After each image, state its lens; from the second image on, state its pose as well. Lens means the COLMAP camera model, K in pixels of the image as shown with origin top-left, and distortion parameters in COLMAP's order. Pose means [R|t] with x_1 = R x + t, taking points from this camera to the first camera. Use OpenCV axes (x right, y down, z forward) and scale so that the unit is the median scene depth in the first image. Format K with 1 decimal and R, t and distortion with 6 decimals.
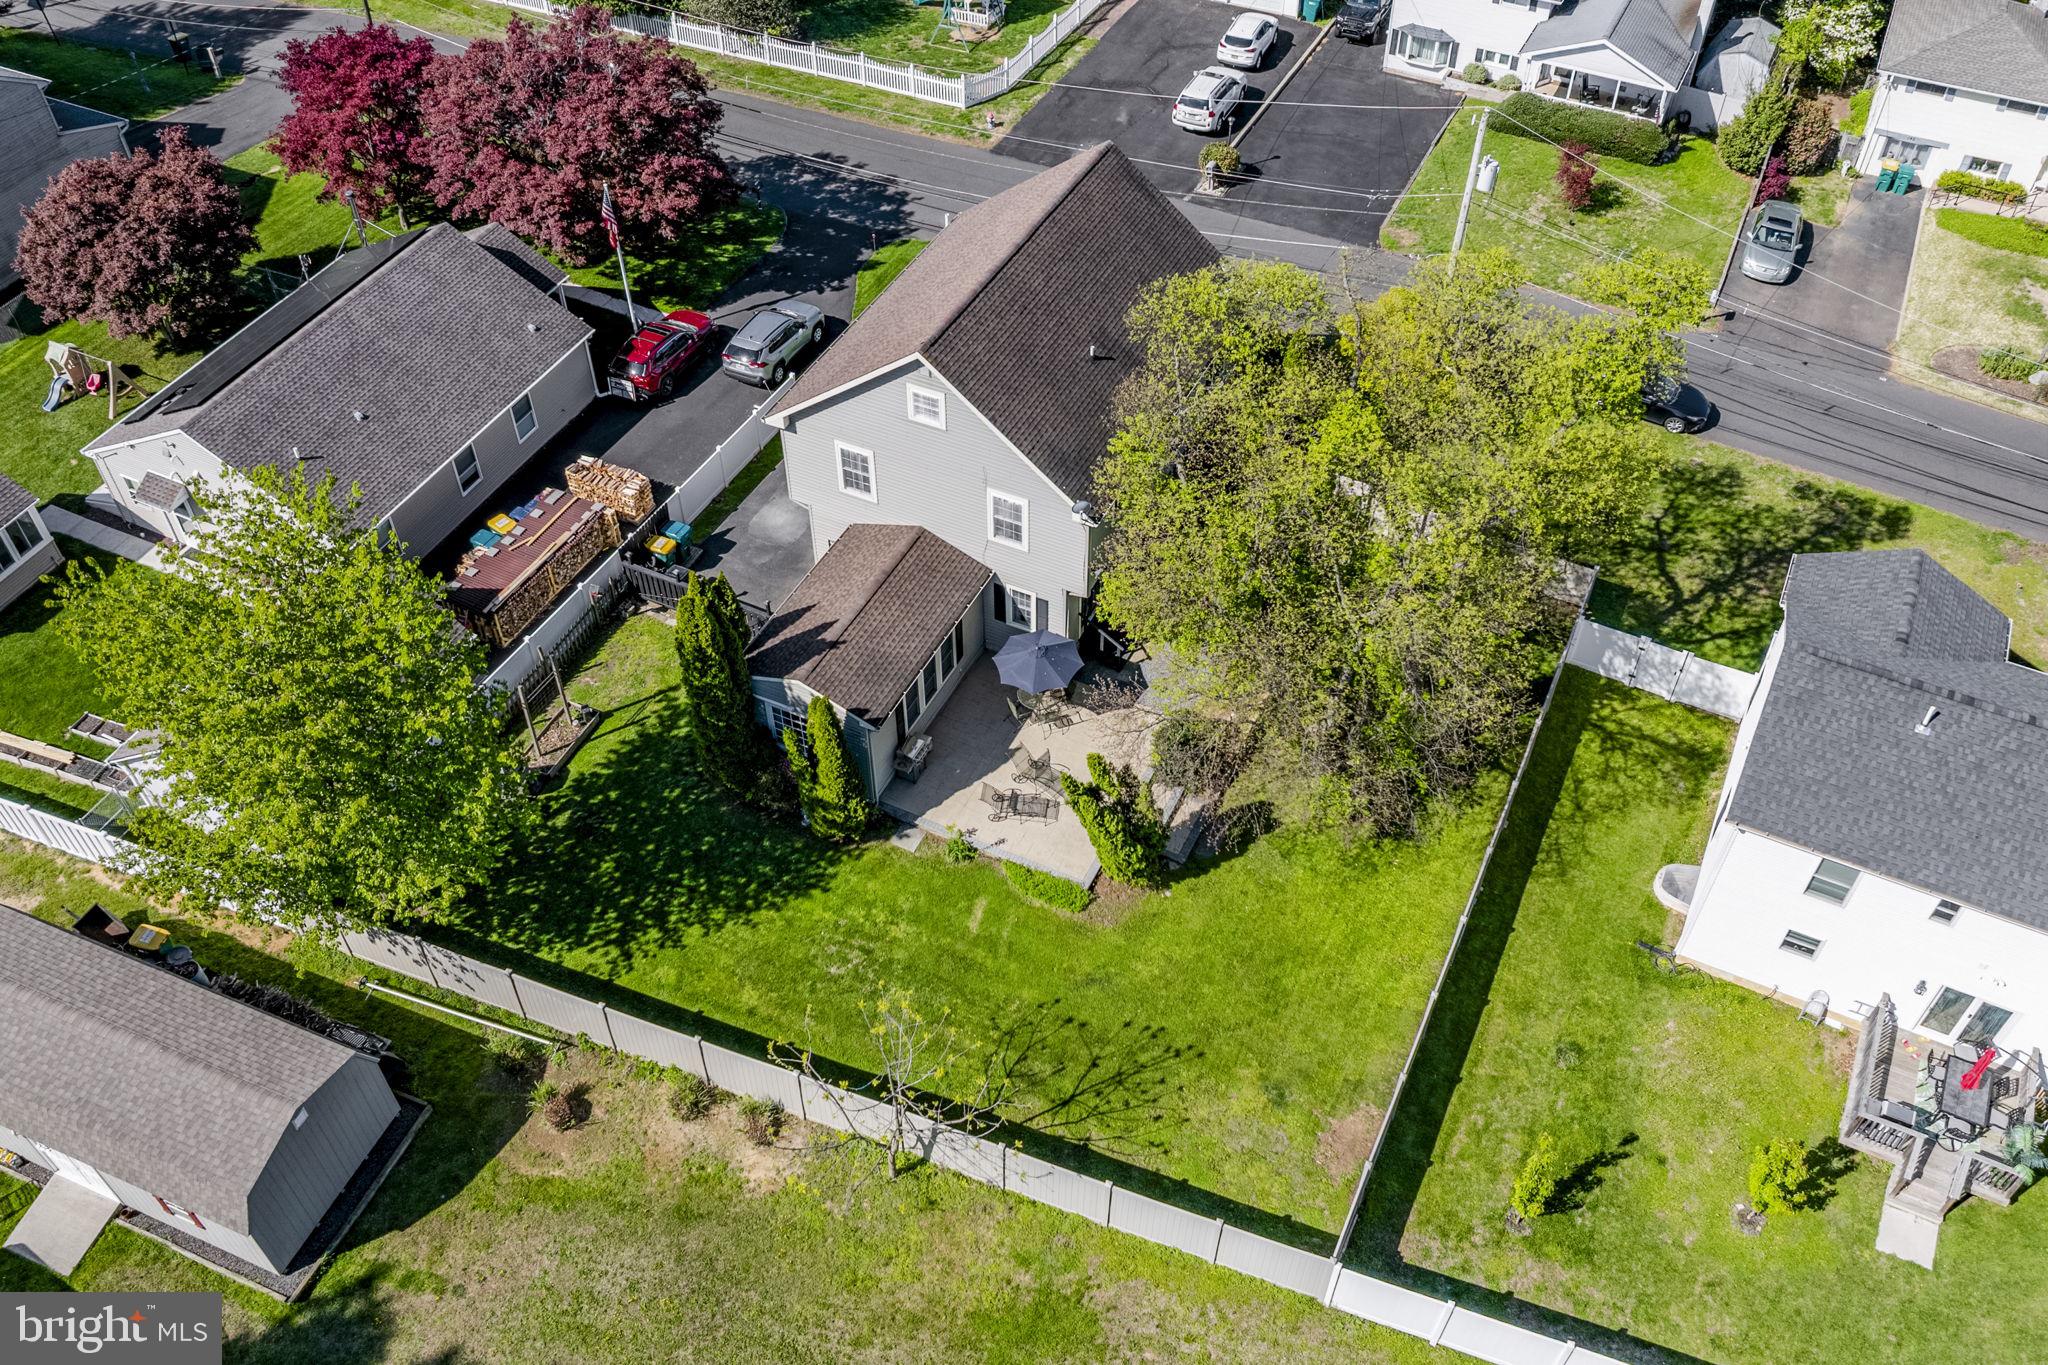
lens RADIAL K [[1729.0, 0, 1051.9], [0, 1729.0, 664.9], [0, 0, 1]] dist [-0.039727, 0.001689]
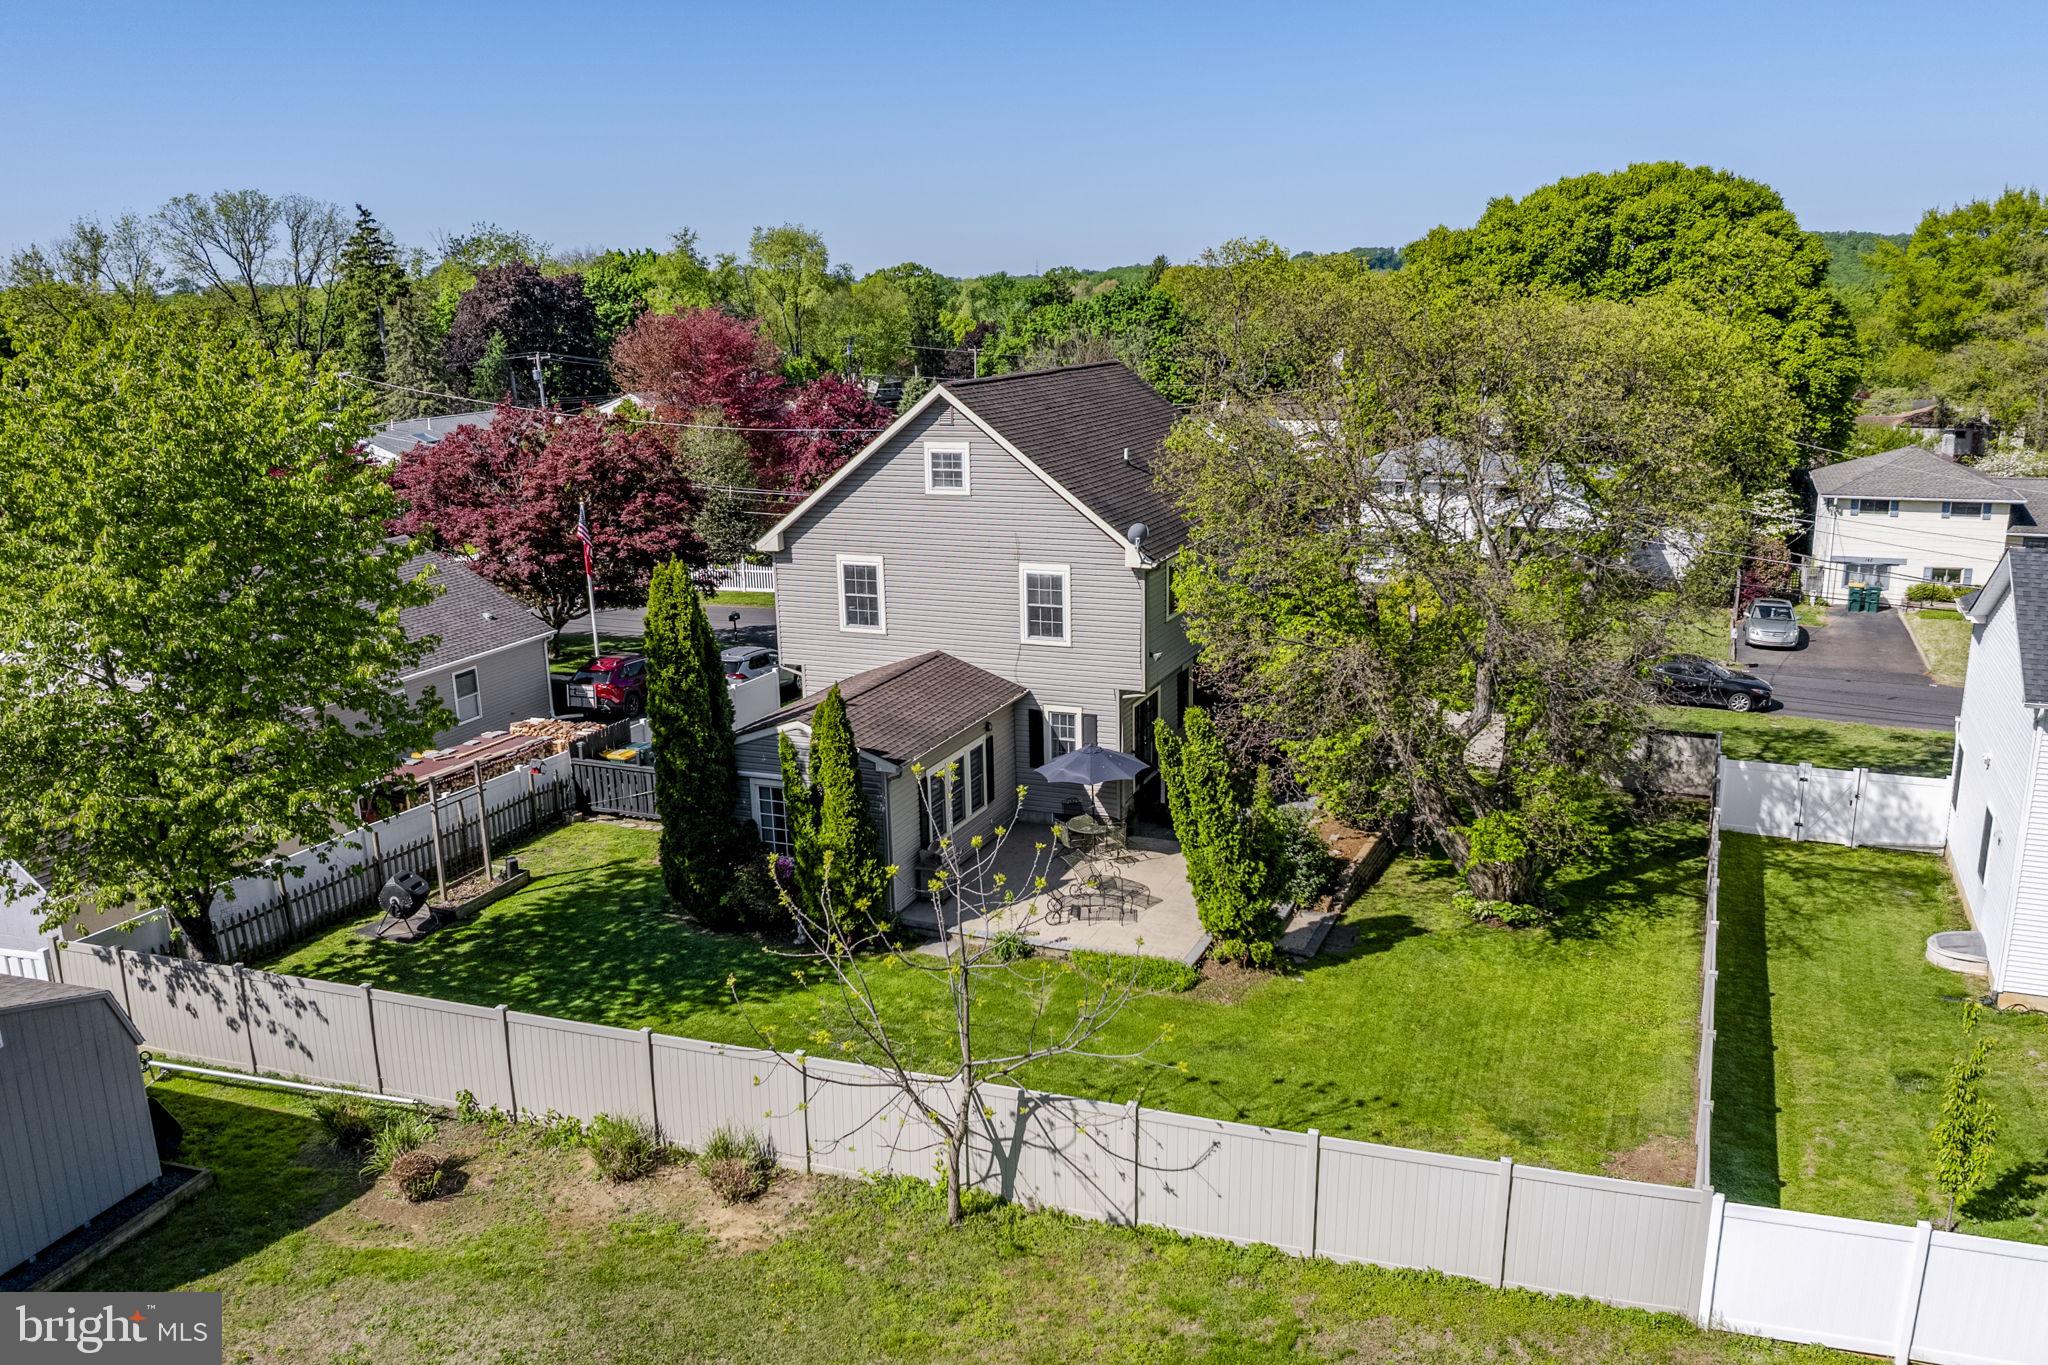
lens RADIAL K [[1650.3, 0, 1054.1], [0, 1650.3, 721.9], [0, 0, 1]] dist [-0.028907, -0.021952]
pose [[0.997494, -0.039529, 0.058681, -0.068662], [0.064069, 0.856539, -0.512090, 0.365929], [-0.030020, 0.514566, 0.856925, 0.327974]]
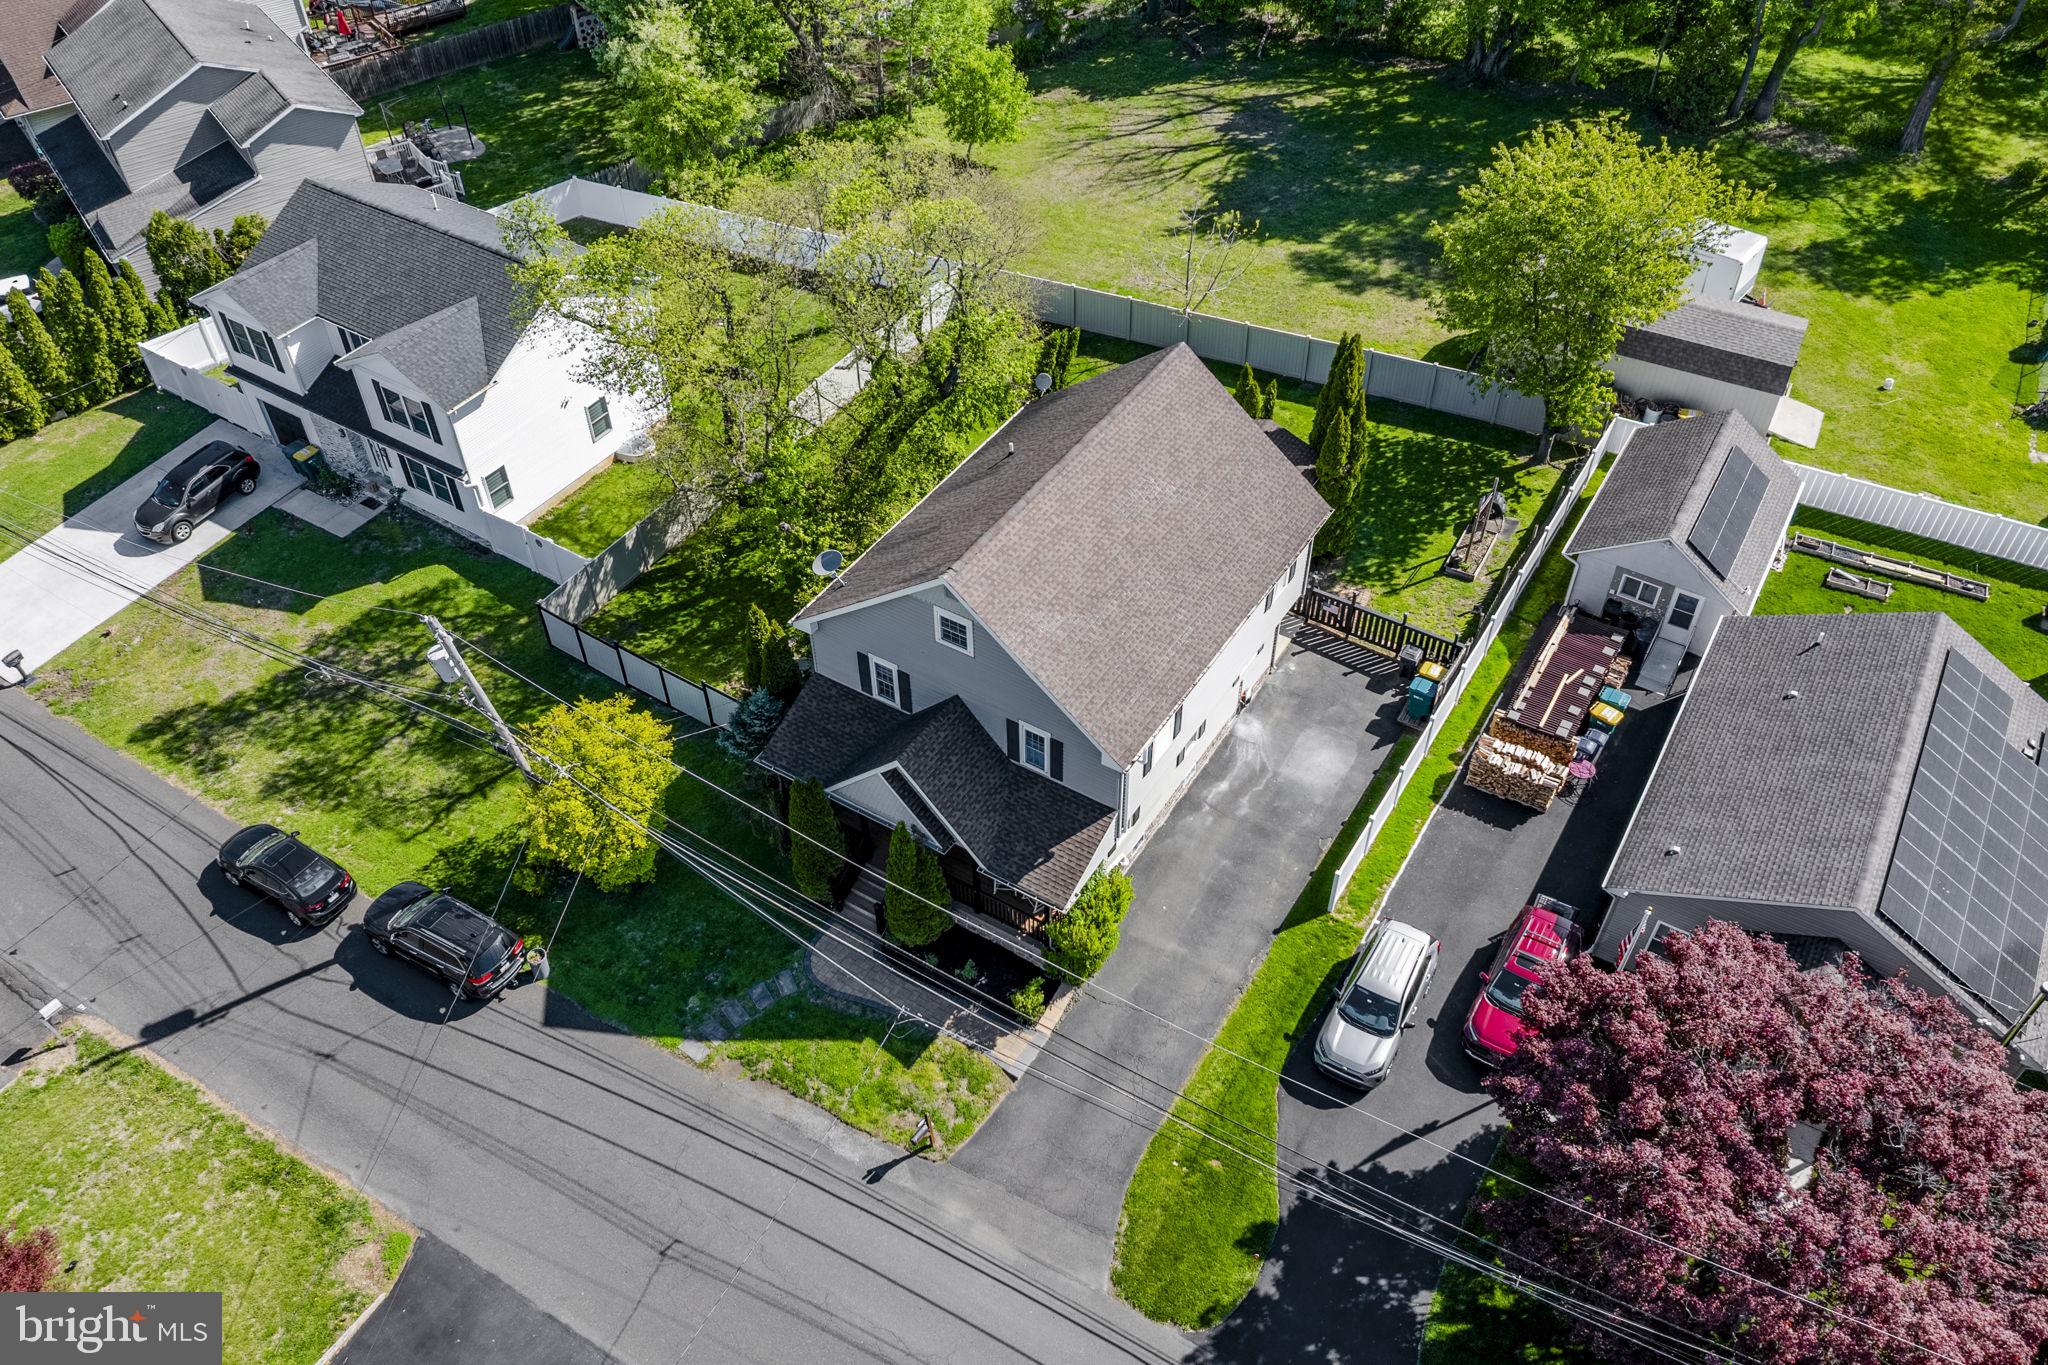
lens RADIAL K [[1618.7, 0, 977.0], [0, 1618.7, 667.5], [0, 0, 1]] dist [-0.012613, -0.025745]
pose [[-0.990694, -0.083224, 0.107695, -0.070564], [0.107244, 0.009883, 0.994184, -1.116630], [-0.083805, 0.996482, -0.000866, 1.105893]]
